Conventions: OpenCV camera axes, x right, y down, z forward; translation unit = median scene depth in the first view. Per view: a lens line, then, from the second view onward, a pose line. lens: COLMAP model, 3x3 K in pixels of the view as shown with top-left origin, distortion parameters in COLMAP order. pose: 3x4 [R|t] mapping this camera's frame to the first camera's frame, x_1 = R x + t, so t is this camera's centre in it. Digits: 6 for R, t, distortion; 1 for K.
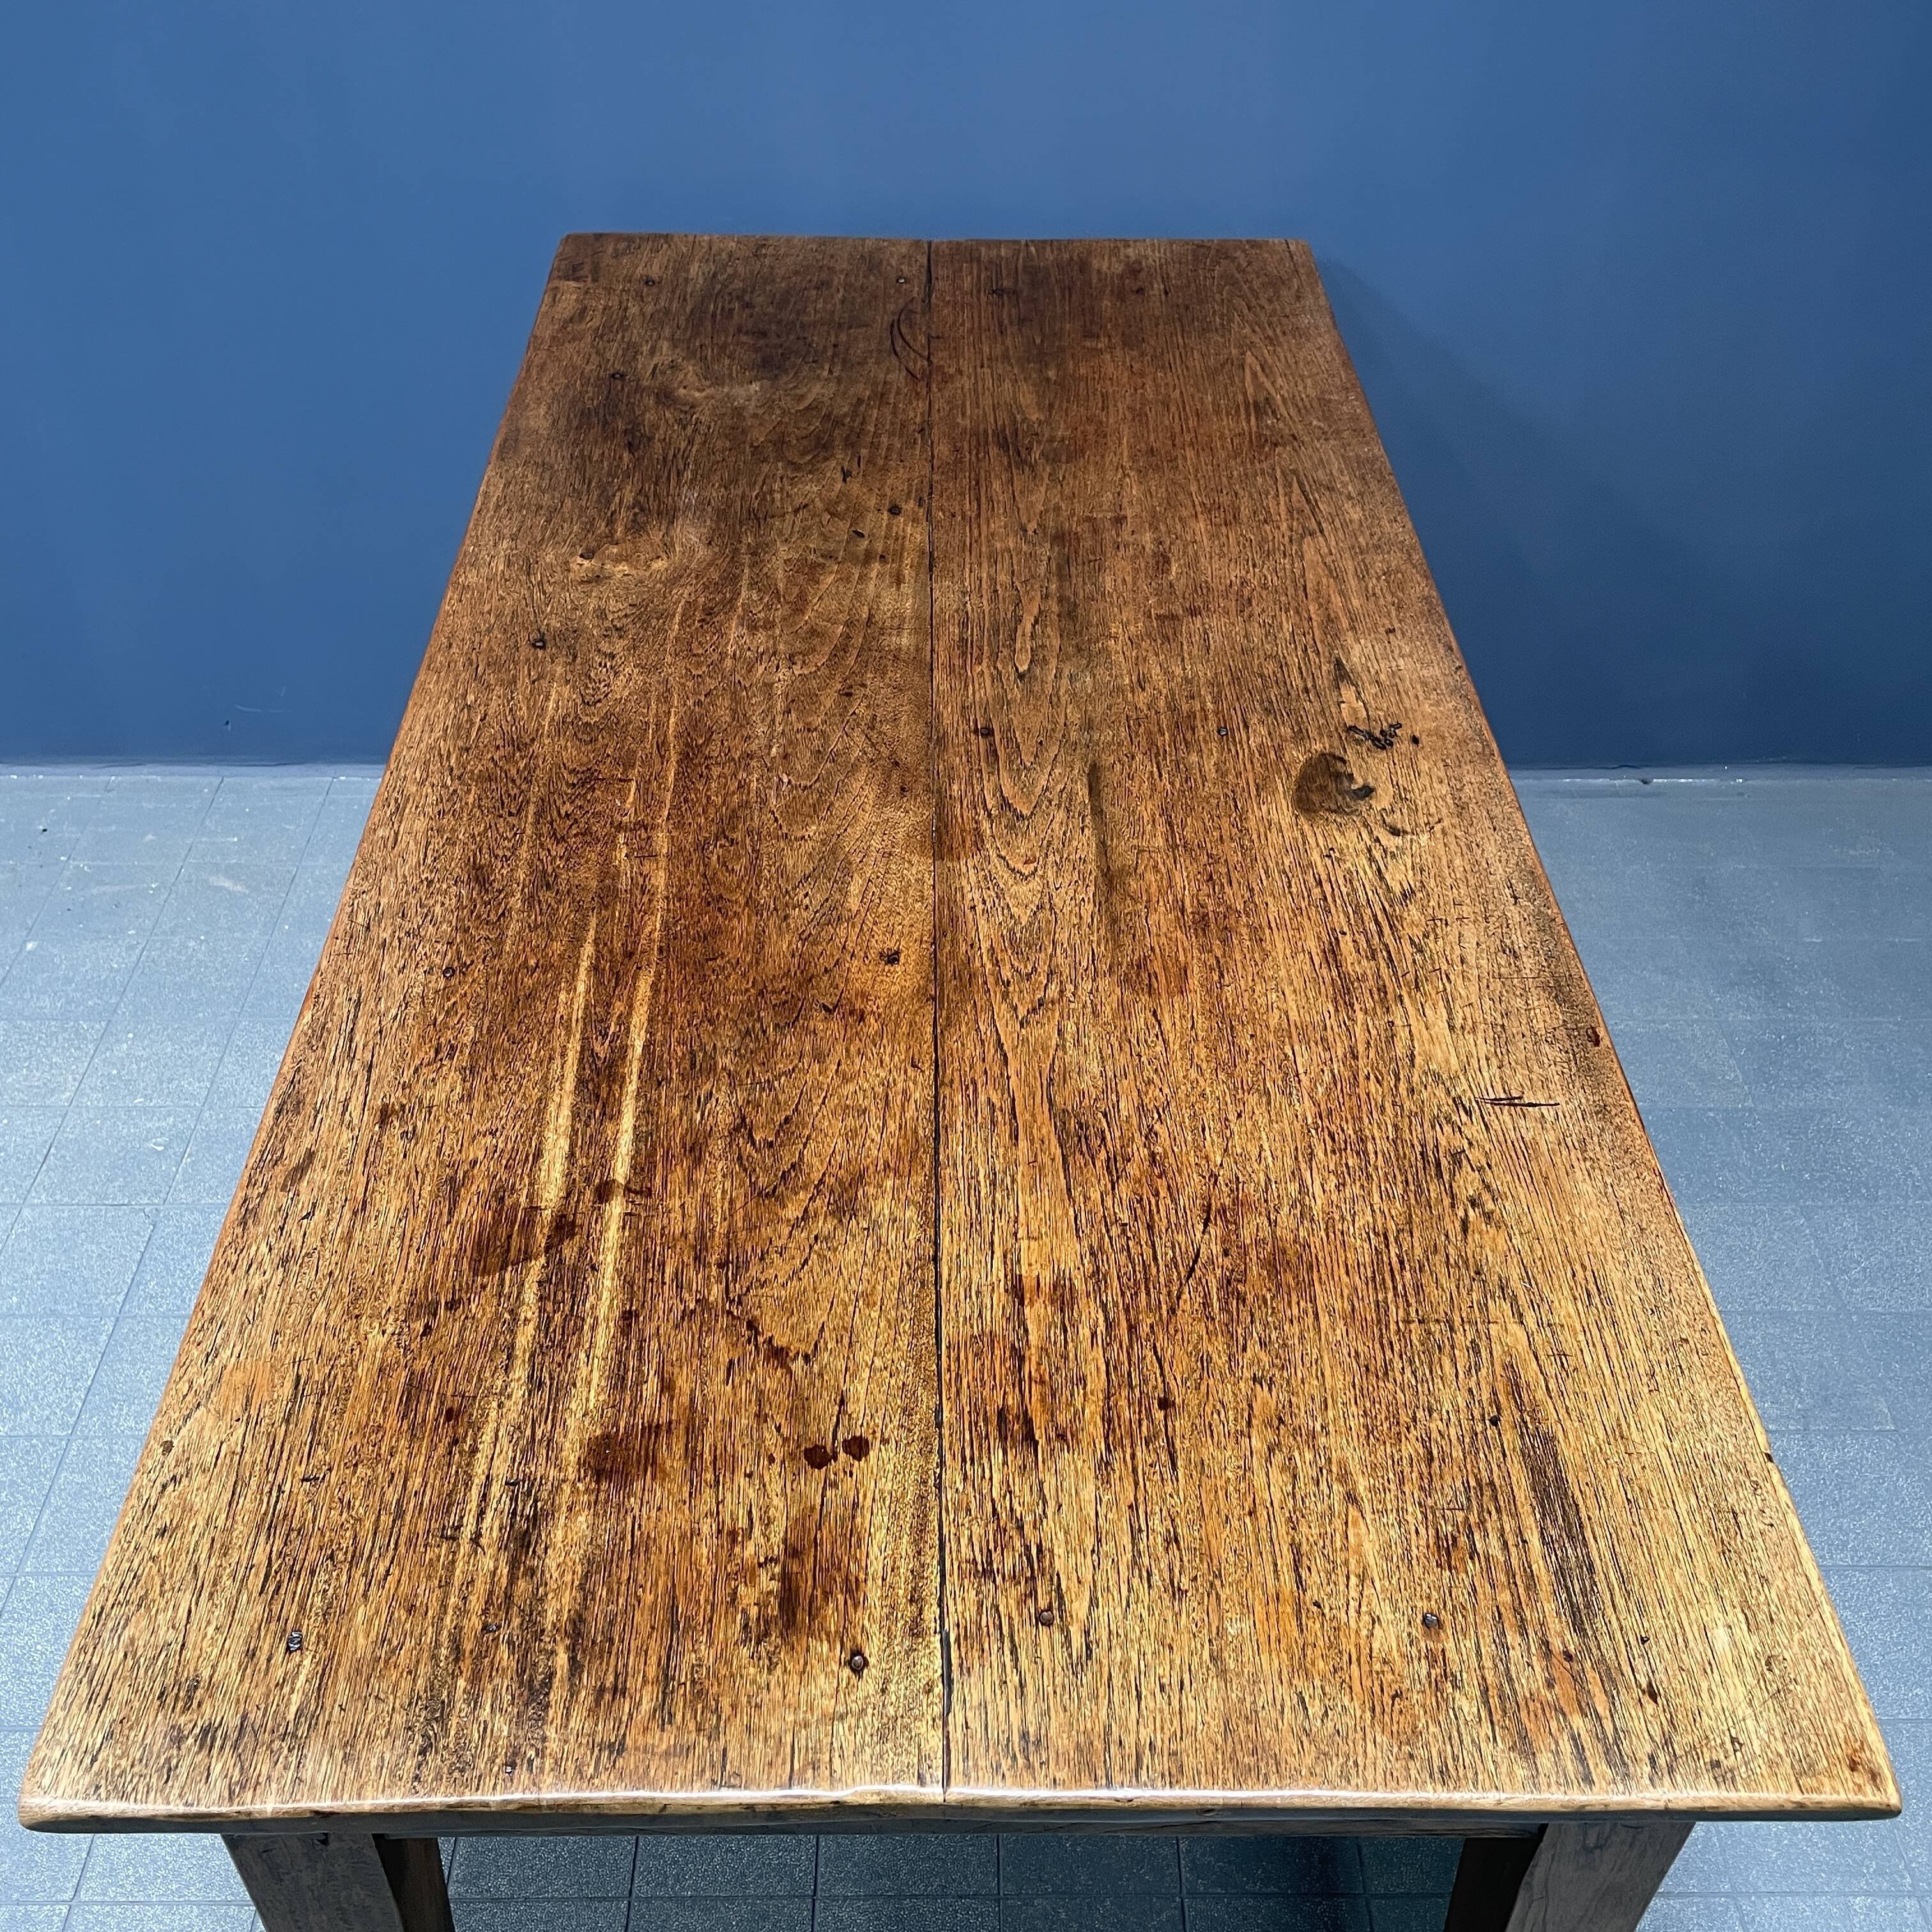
lens RADIAL K [[1960.4, 0, 960.6], [0, 1960.4, 972.9], [0, 0, 1]] dist [0.052102, 0.000000]
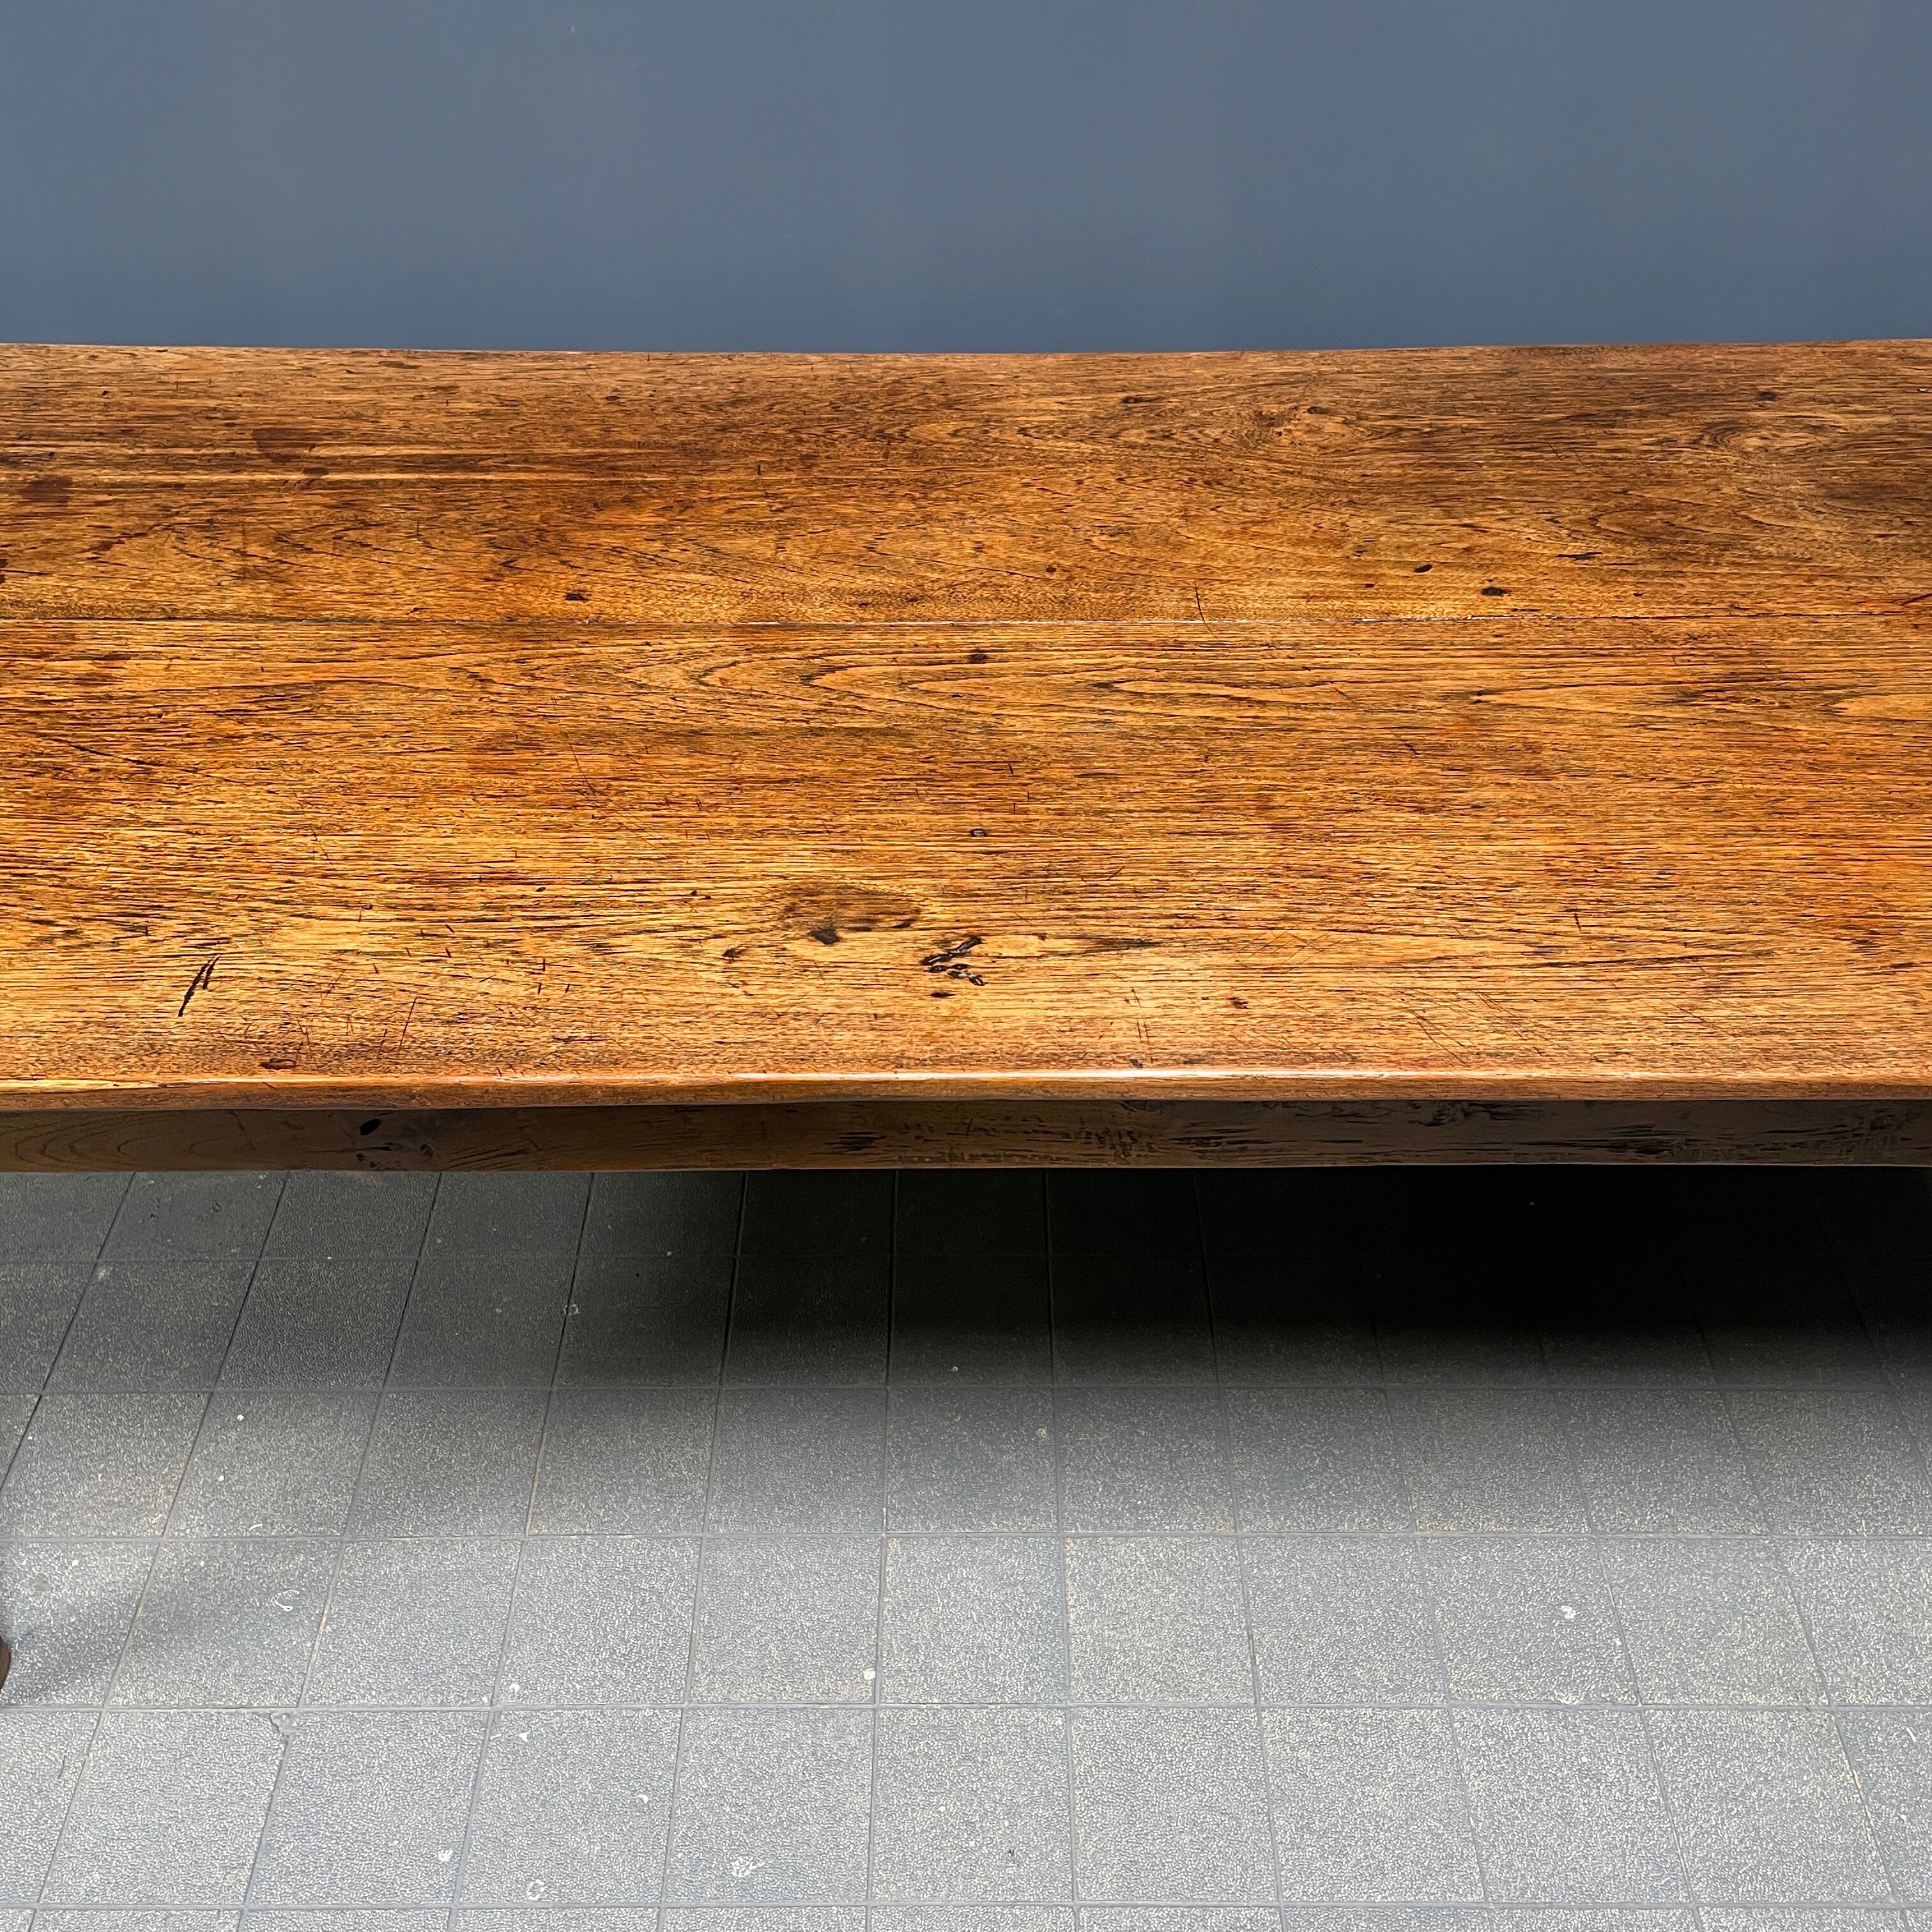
lens RADIAL K [[1960.4, 0, 970.1], [0, 1960.4, 973.8], [0, 0, 1]] dist [0.052102, 0.000000]
pose [[-0.013102, 0.665602, -0.746192, 0.840689], [-0.660056, 0.554805, 0.506476, -0.542845], [0.751103, 0.499164, 0.432065, 0.810135]]
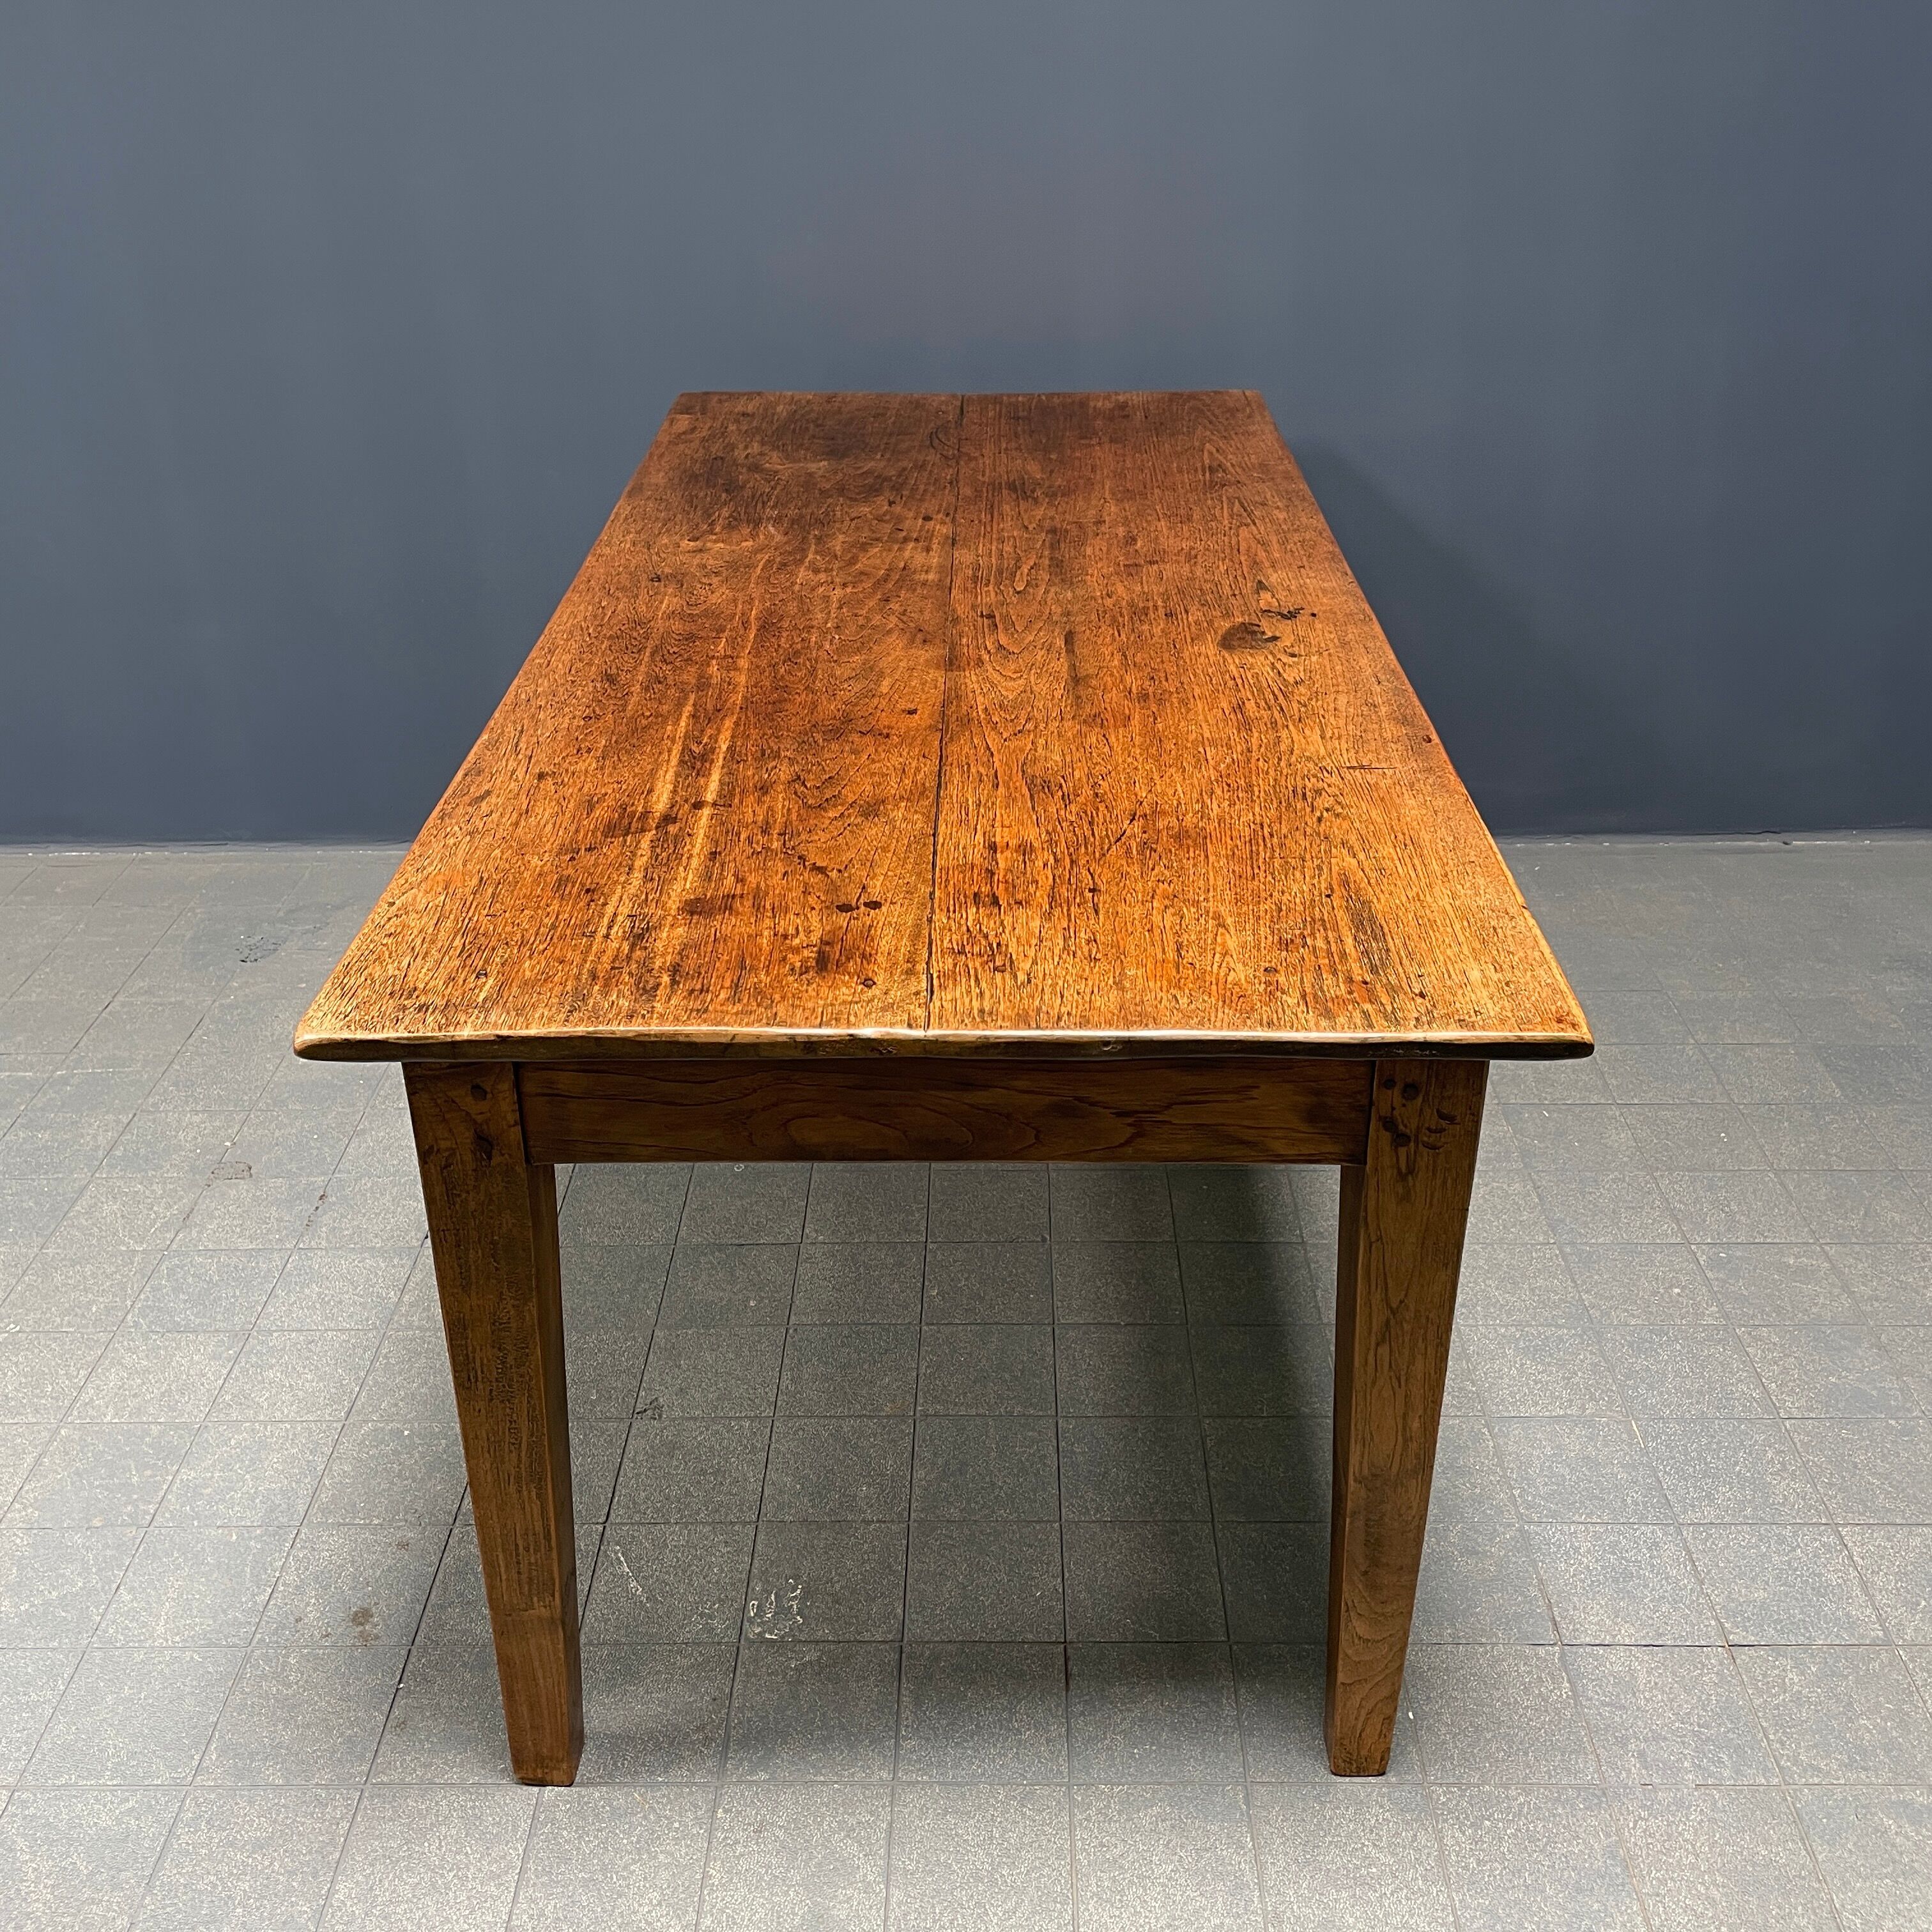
lens RADIAL K [[1960.4, 0, 966.8], [0, 1960.4, 956.2], [0, 0, 1]] dist [0.052102, 0.000000]
pose [[0.999392, -0.005321, -0.034470, 0.048736], [-0.002439, 0.975211, -0.221263, 0.455270], [0.034792, 0.221213, 0.974605, -0.280537]]
